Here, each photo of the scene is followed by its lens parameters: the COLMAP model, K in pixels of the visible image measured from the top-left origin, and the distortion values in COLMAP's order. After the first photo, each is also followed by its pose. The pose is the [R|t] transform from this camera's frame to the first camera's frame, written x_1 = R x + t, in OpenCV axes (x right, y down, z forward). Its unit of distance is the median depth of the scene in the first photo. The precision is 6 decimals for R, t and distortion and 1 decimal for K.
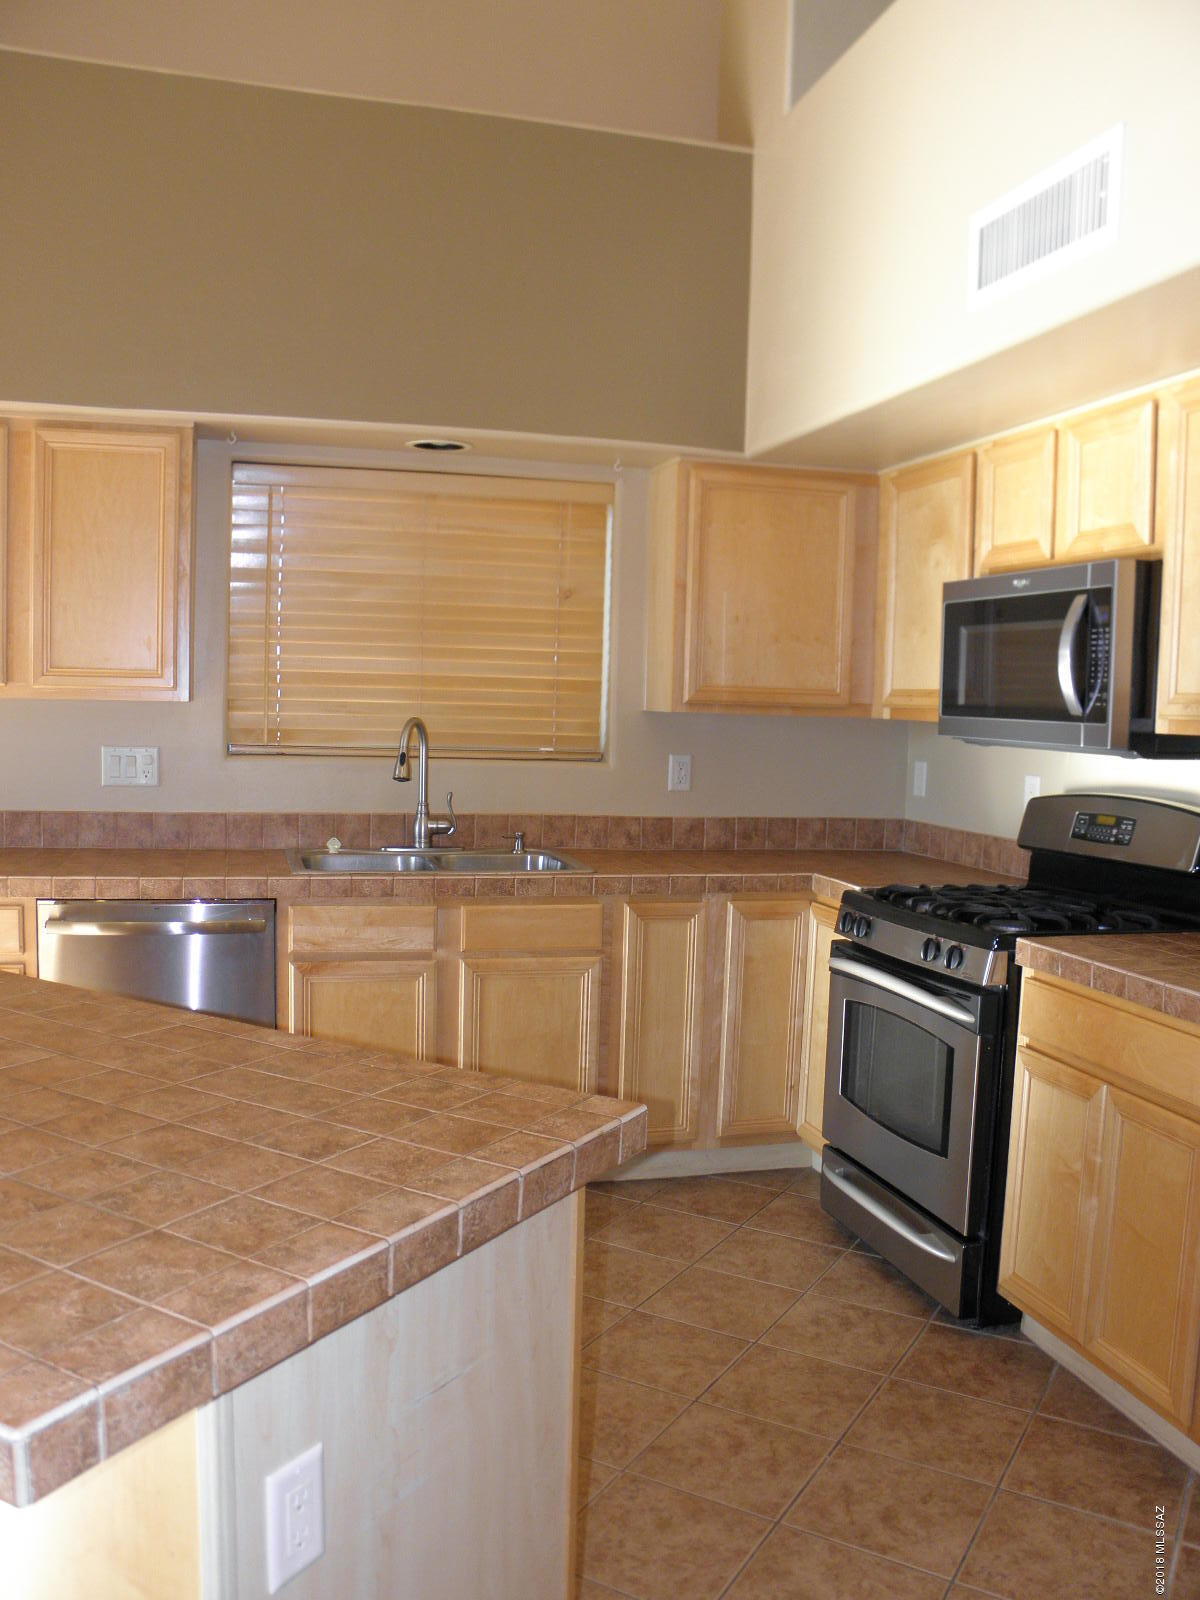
lens RADIAL K [[1361.3, 0, 579.4], [0, 1361.3, 850.2], [0, 0, 1]] dist [-0.182366, 0.139681]
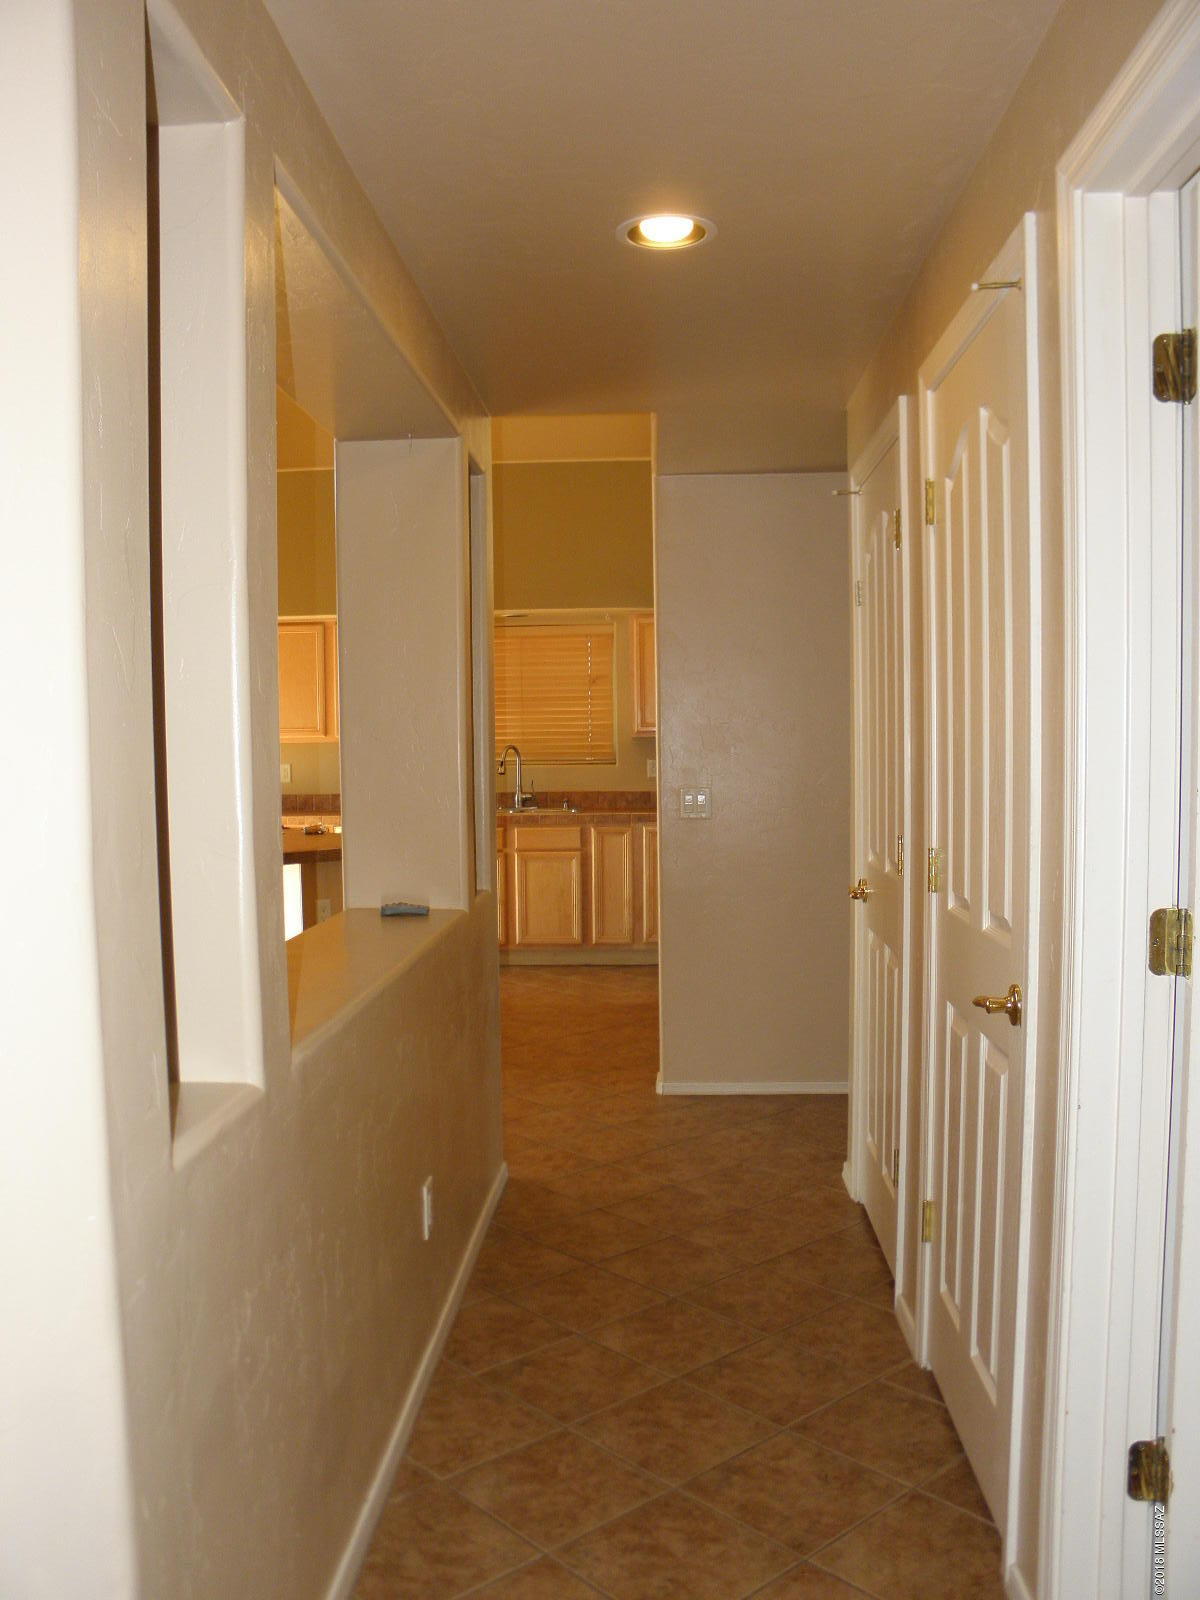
lens RADIAL K [[1361.3, 0, 602.3], [0, 1361.3, 808.6], [0, 0, 1]] dist [-0.182366, 0.139681]
pose [[0.952730, -0.022512, -0.302984, 0.893566], [0.004250, 0.998141, -0.060799, 0.178739], [0.303790, 0.056637, 0.951054, -1.322096]]
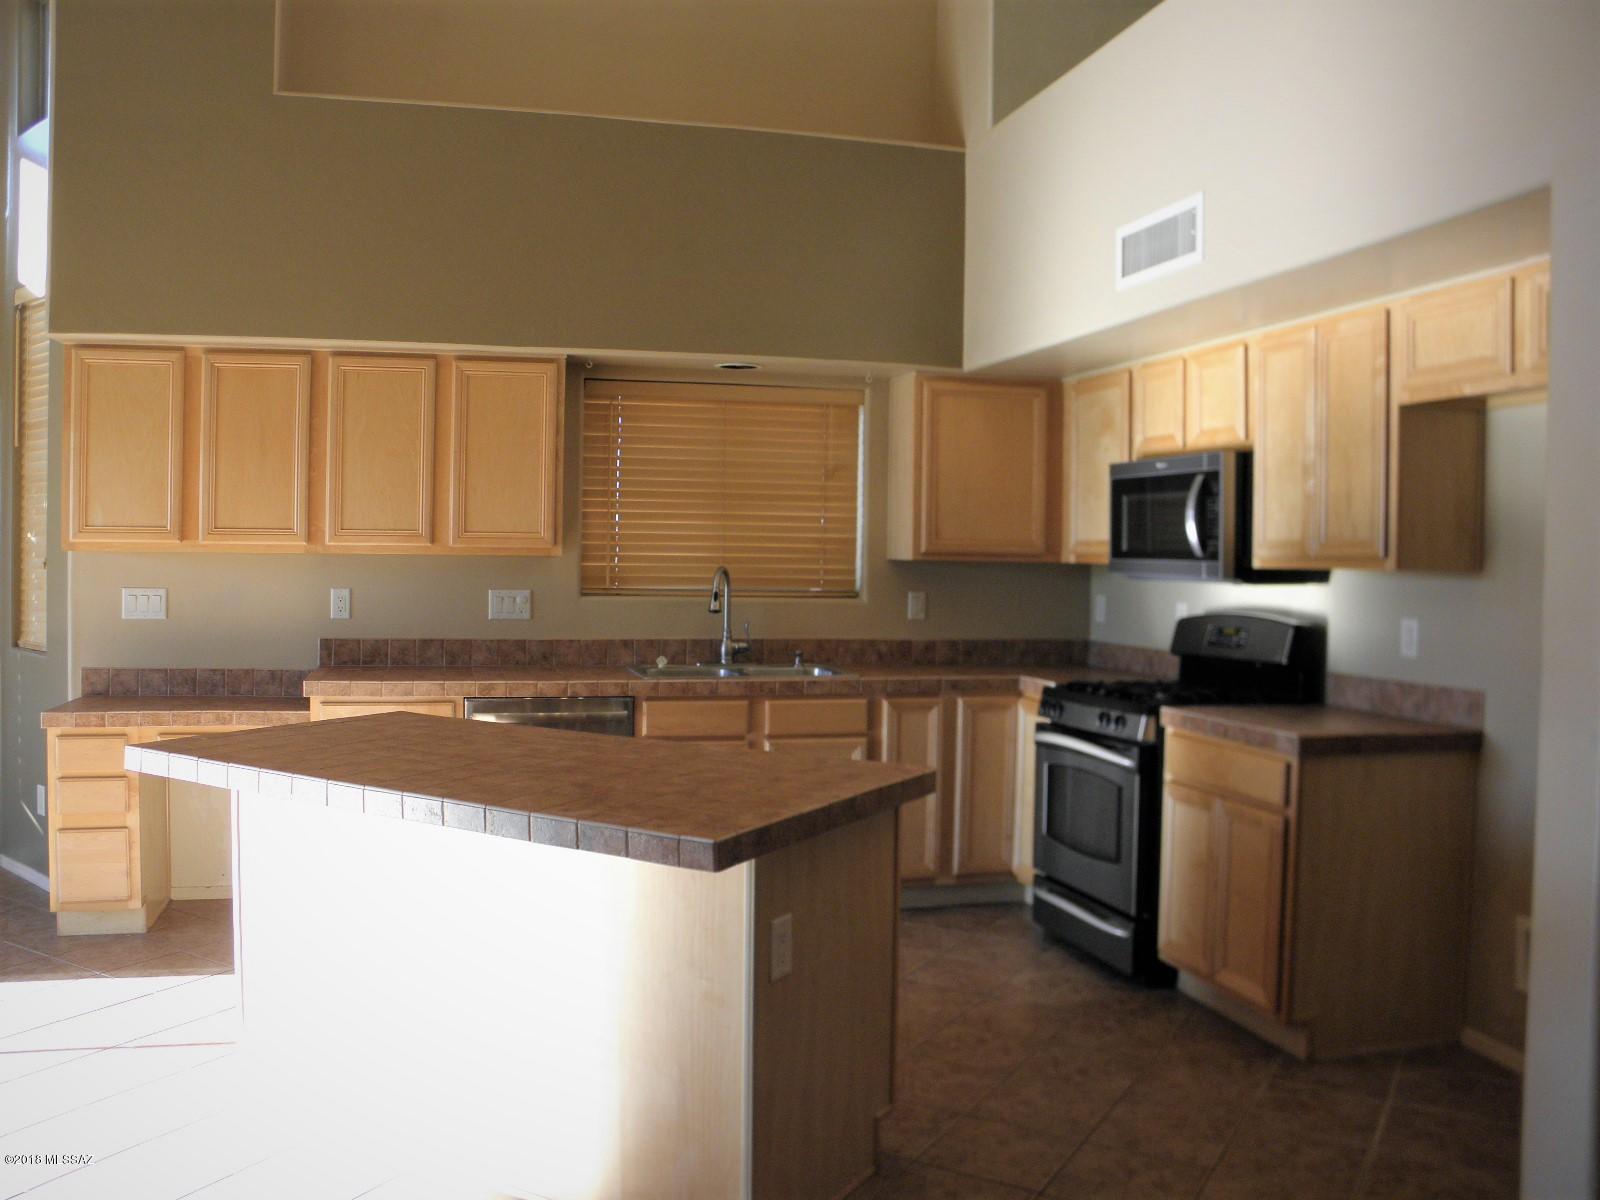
lens RADIAL K [[1361.3, 0, 760.7], [0, 1361.3, 595.1], [0, 0, 1]] dist [-0.182366, 0.139681]
pose [[0.999860, -0.011738, -0.011935, -0.093032], [0.010748, 0.996750, -0.079843, 0.053853], [0.012833, 0.079704, 0.996736, -0.476664]]
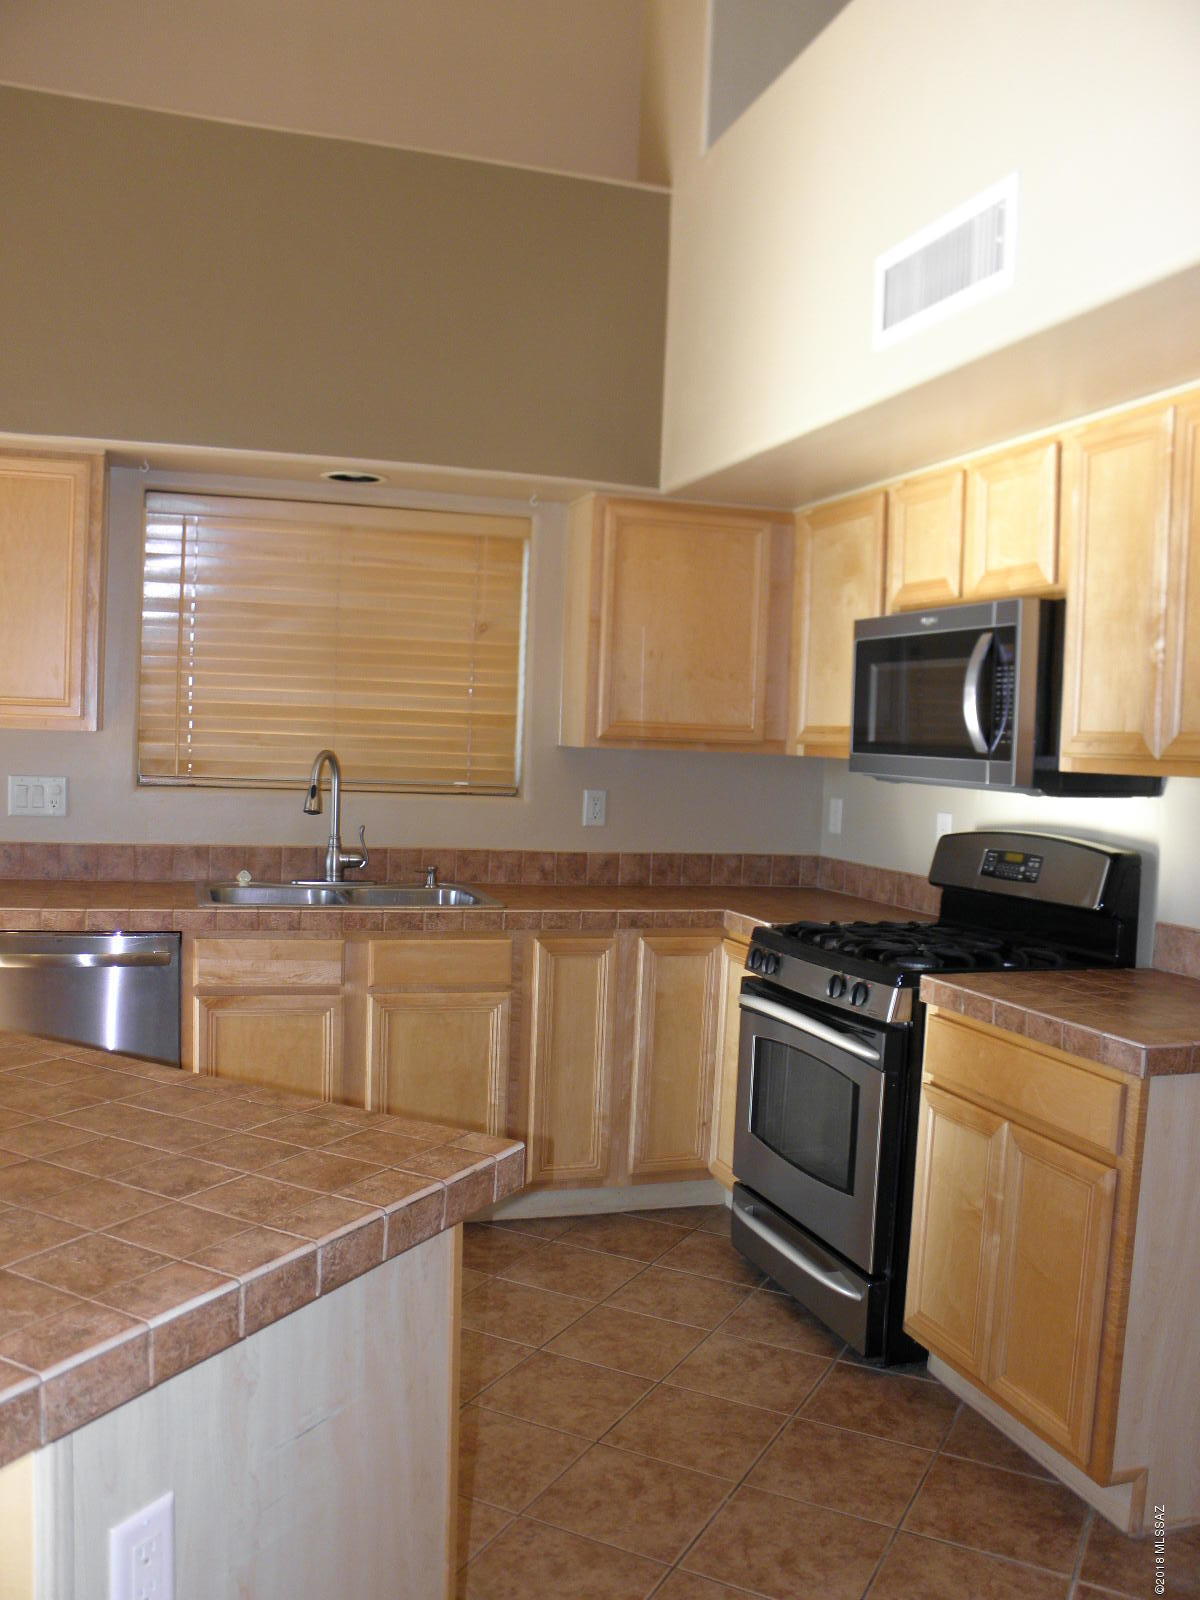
lens RADIAL K [[1361.3, 0, 579.7], [0, 1361.3, 849.1], [0, 0, 1]] dist [-0.182366, 0.139681]
pose [[0.998831, 0.007085, 0.047812, 0.023036], [-0.005782, 0.999610, -0.027327, 0.000739], [-0.047987, 0.027019, 0.998482, 0.005844]]
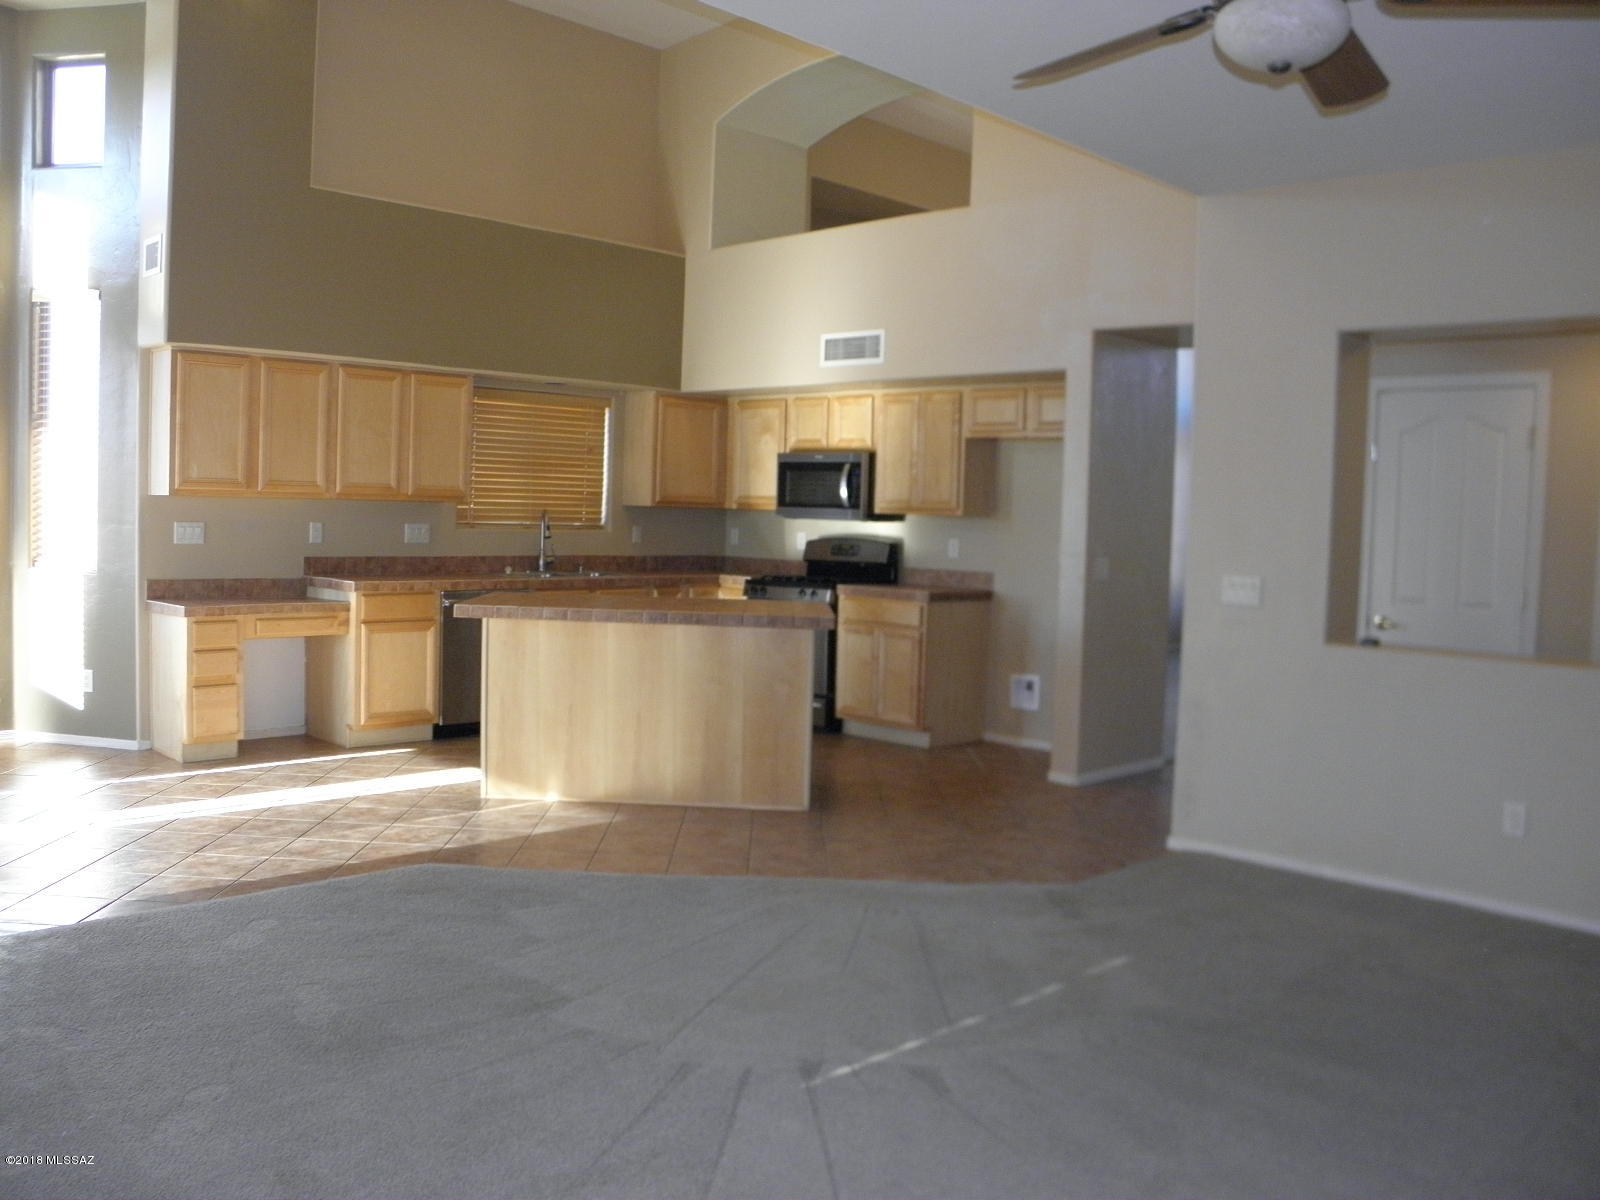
lens RADIAL K [[1361.3, 0, 779.3], [0, 1361.3, 586.4], [0, 0, 1]] dist [-0.182366, 0.139681]
pose [[0.862773, -0.029938, 0.504703, -1.211217], [0.049621, 0.998440, -0.025599, 0.132962], [-0.503150, 0.047130, 0.862913, -1.401020]]
